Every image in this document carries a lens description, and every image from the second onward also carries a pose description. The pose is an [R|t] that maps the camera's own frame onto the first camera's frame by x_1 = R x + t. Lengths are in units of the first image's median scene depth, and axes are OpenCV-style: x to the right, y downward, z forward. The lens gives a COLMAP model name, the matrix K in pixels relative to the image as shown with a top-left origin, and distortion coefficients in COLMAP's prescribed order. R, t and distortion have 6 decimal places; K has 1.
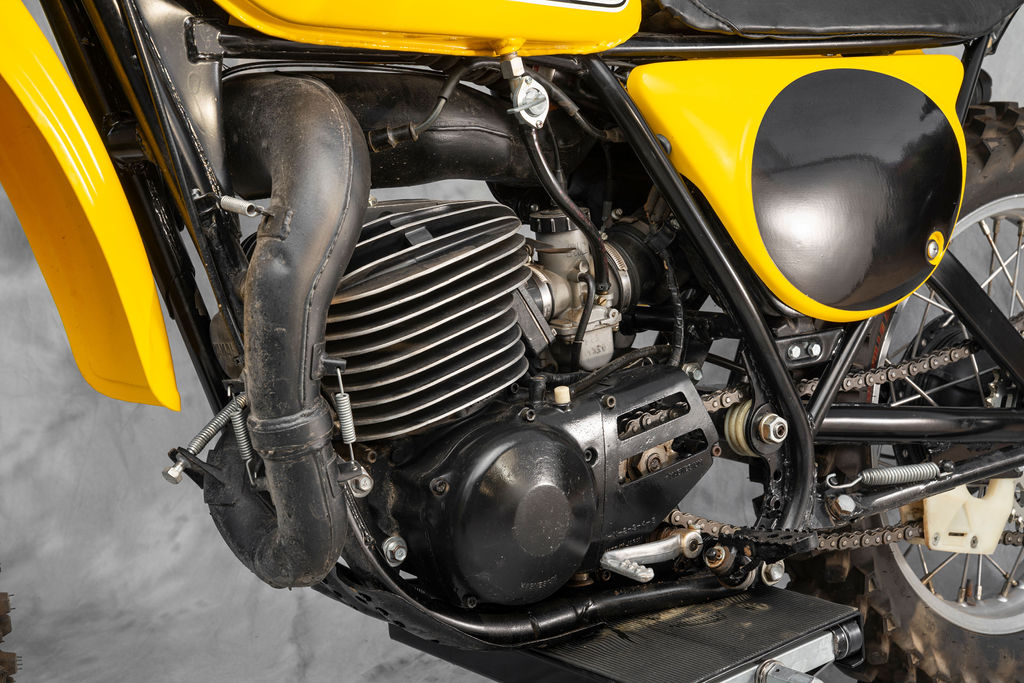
lens RADIAL K [[1640.7, 0, 512.3], [0, 1640.7, 330.4], [0, 0, 1]] dist [0.260945, 0.000000]
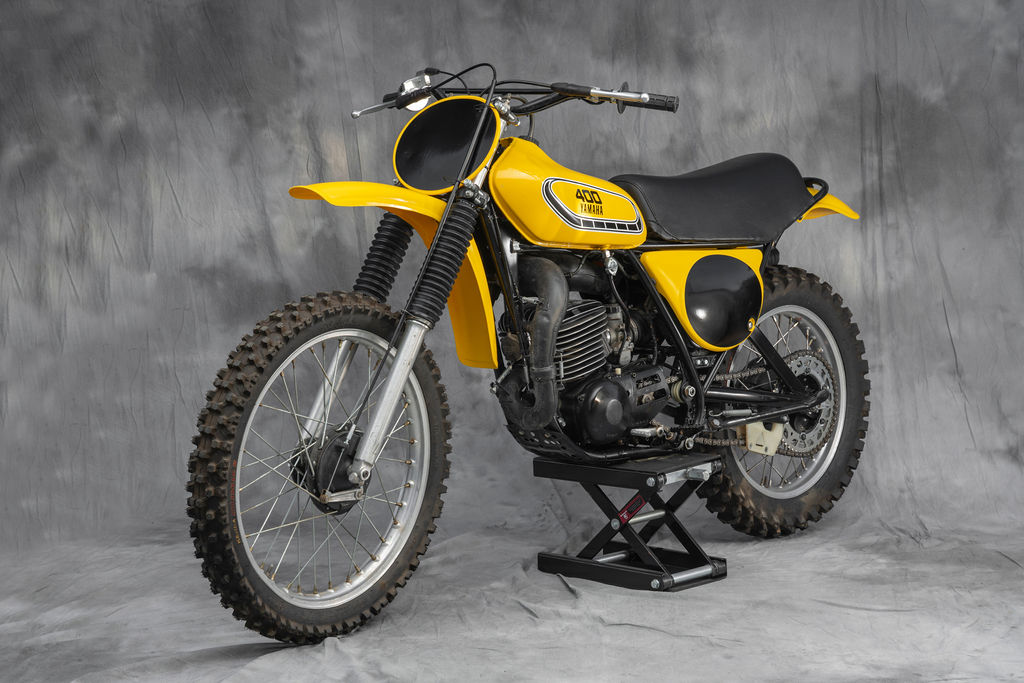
lens RADIAL K [[2000.3, 0, 516.5], [0, 2000.3, 286.5], [0, 0, 1]] dist [0.339917, 0.000000]
pose [[0.992873, 0.033514, 0.114367, -0.475355], [-0.024153, 0.996317, -0.082279, 0.160470], [-0.116703, 0.078930, 0.990025, -2.087421]]
